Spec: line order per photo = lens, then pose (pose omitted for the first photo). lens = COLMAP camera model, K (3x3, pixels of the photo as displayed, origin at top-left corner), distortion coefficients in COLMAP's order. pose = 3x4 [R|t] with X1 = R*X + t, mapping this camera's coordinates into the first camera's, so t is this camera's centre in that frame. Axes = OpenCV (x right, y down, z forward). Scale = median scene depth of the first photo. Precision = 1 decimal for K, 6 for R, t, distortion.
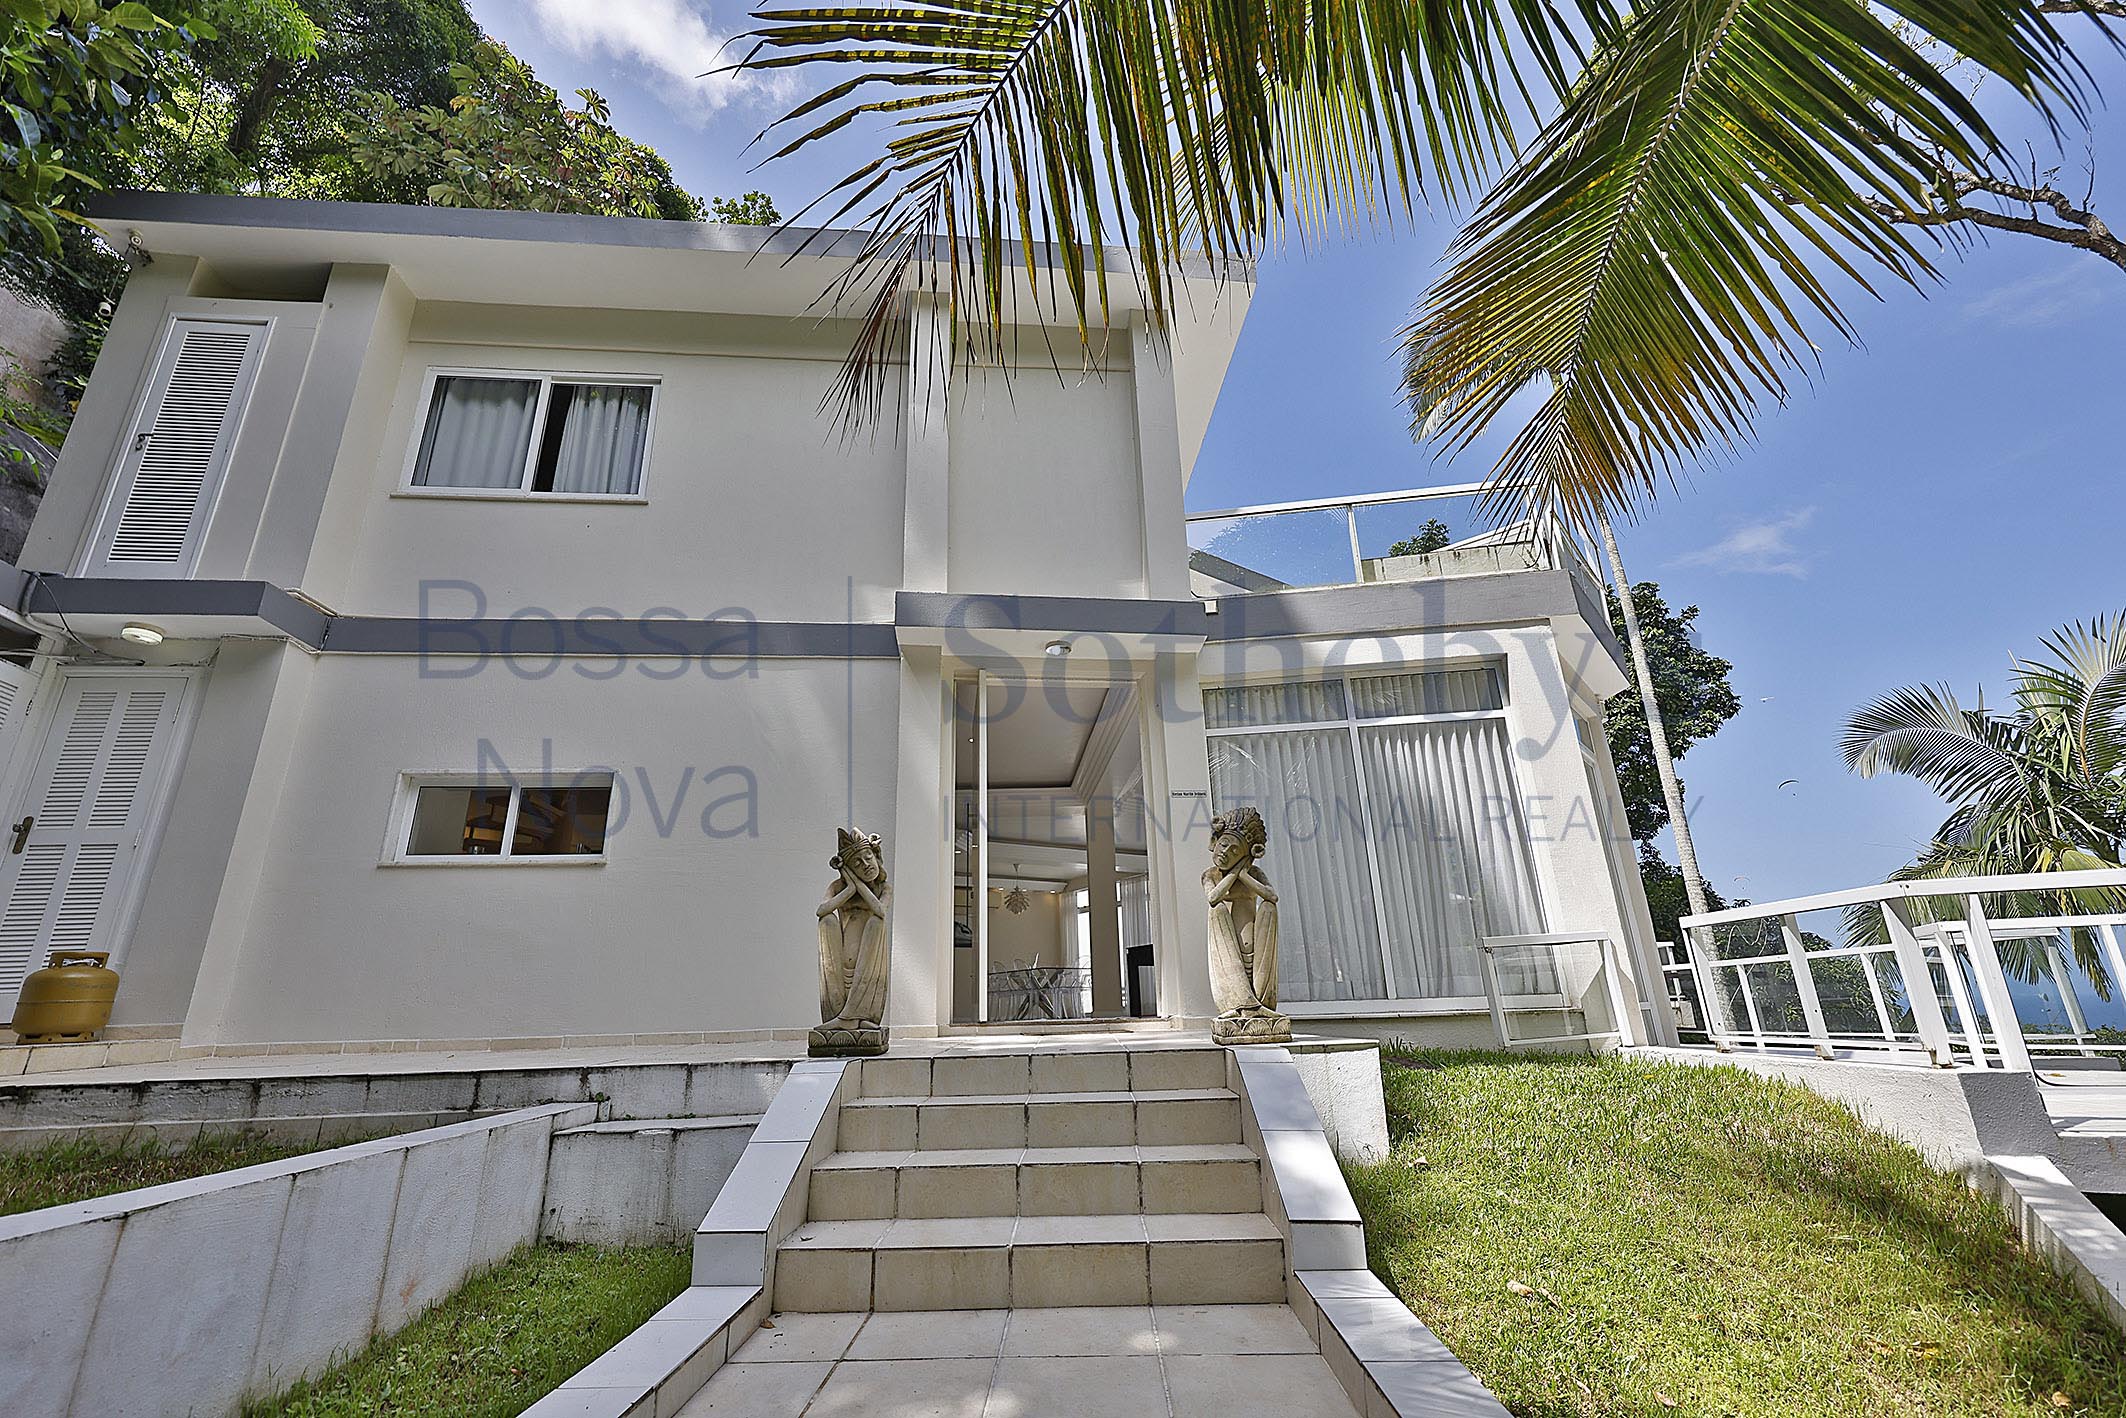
lens RADIAL K [[895.7, 0, 1063.0], [0, 895.7, 709.0], [0, 0, 1]] dist [-0.003643, -0.000198]
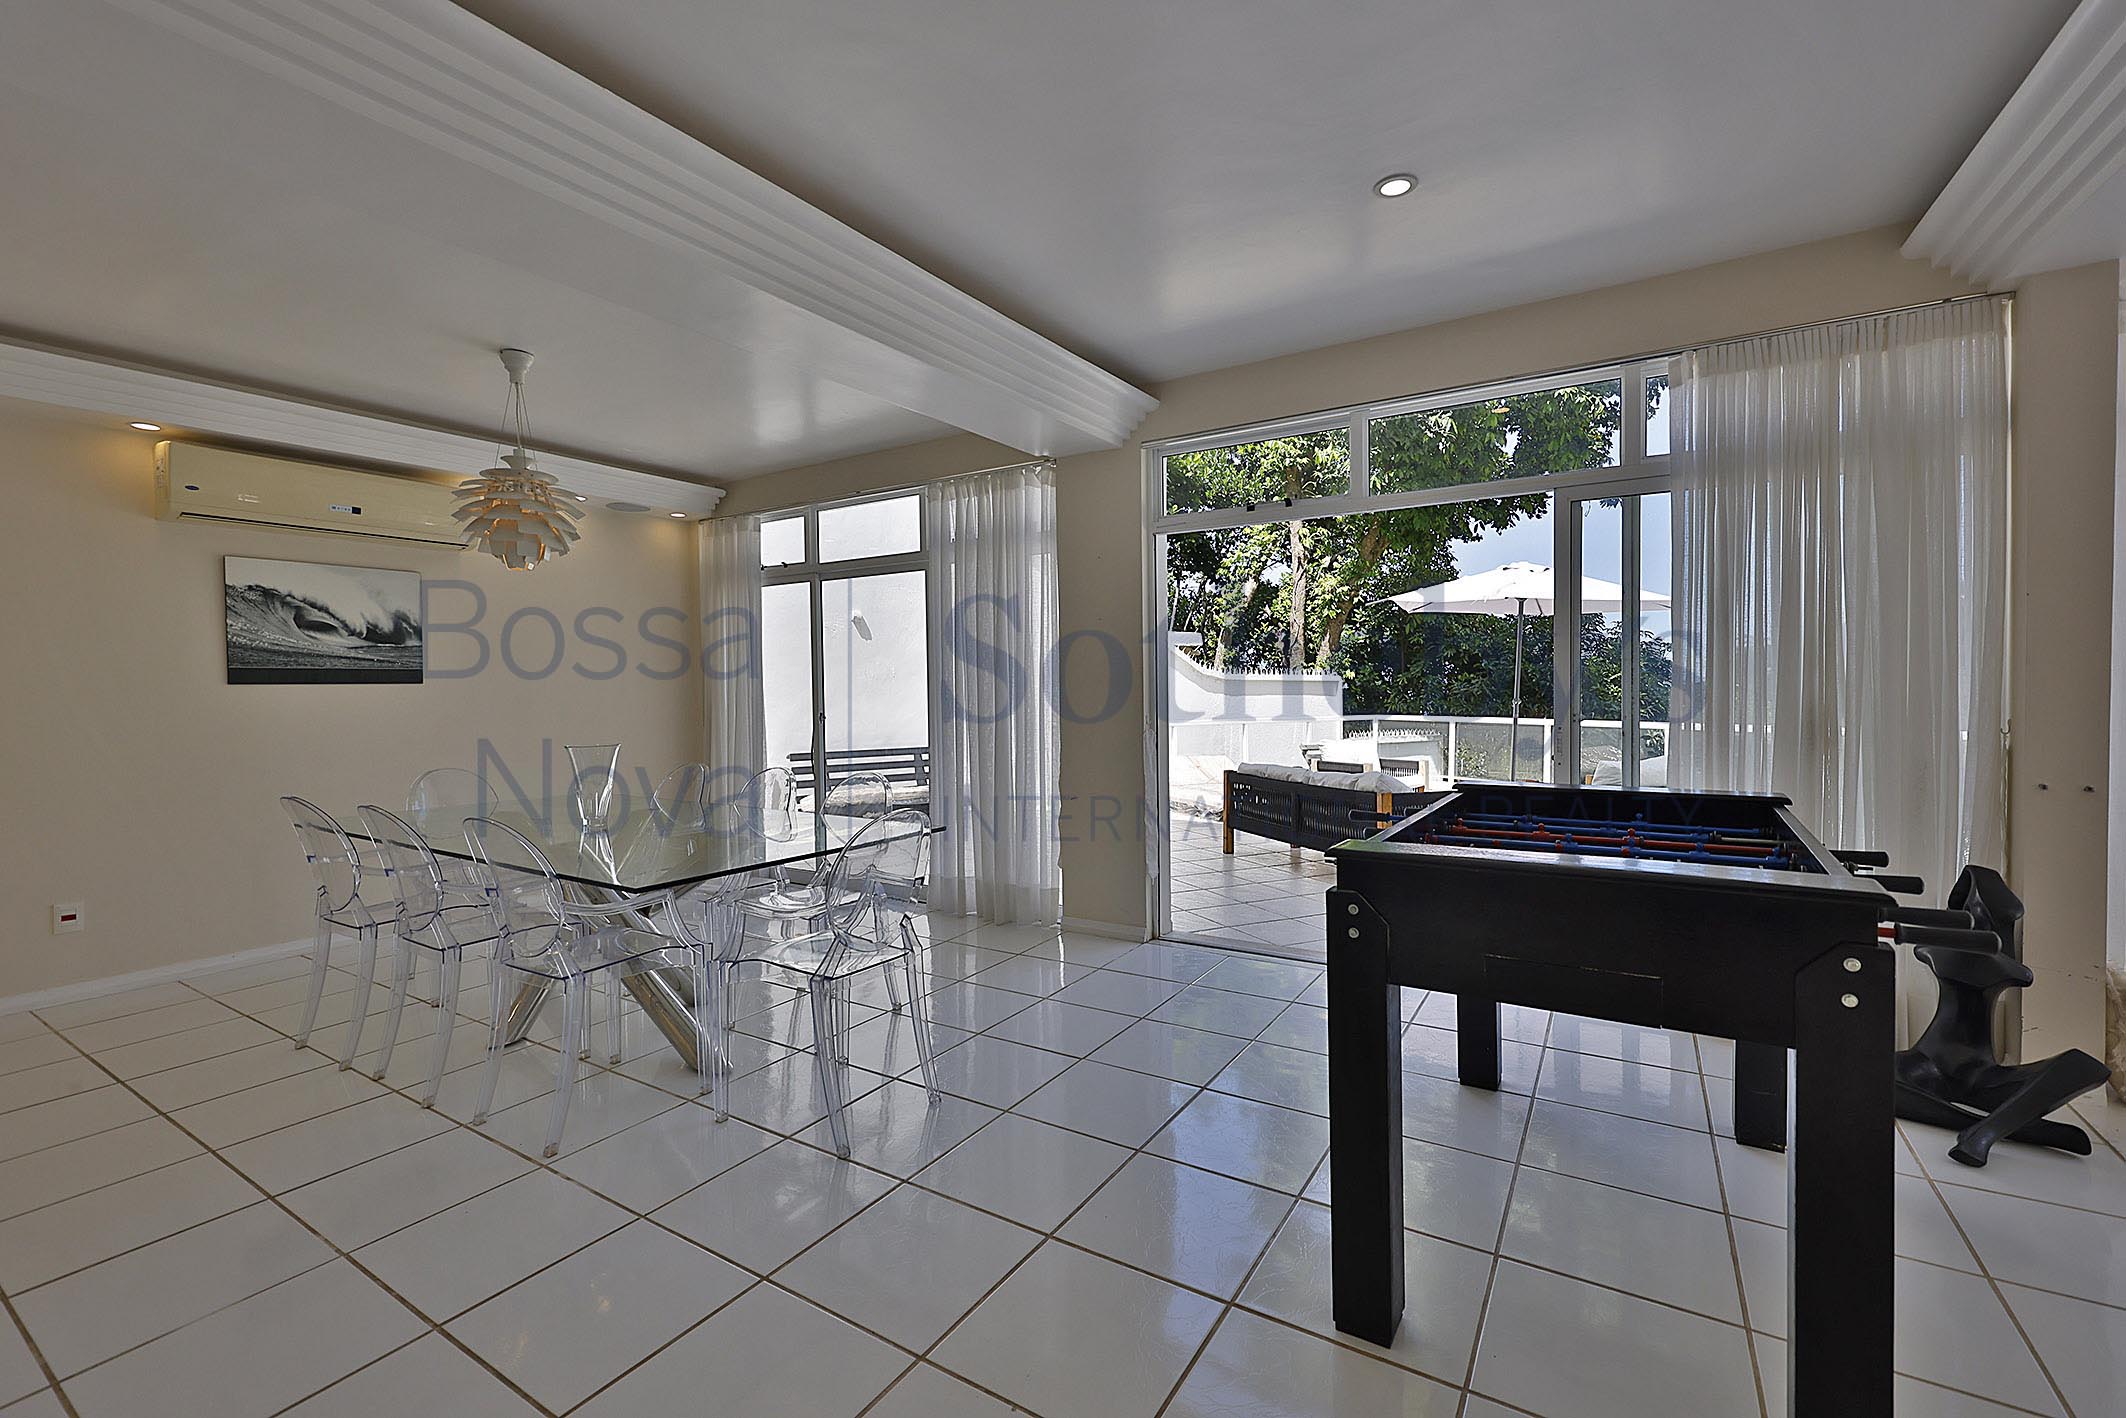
lens RADIAL K [[895.7, 0, 1063.0], [0, 895.7, 709.0], [0, 0, 1]] dist [-0.003643, -0.000198]
pose [[0.914091, 0.008235, 0.405427, -0.014177], [-0.145657, 0.939738, 0.309317, 0.153880], [-0.378447, -0.341797, 0.860205, 0.663553]]
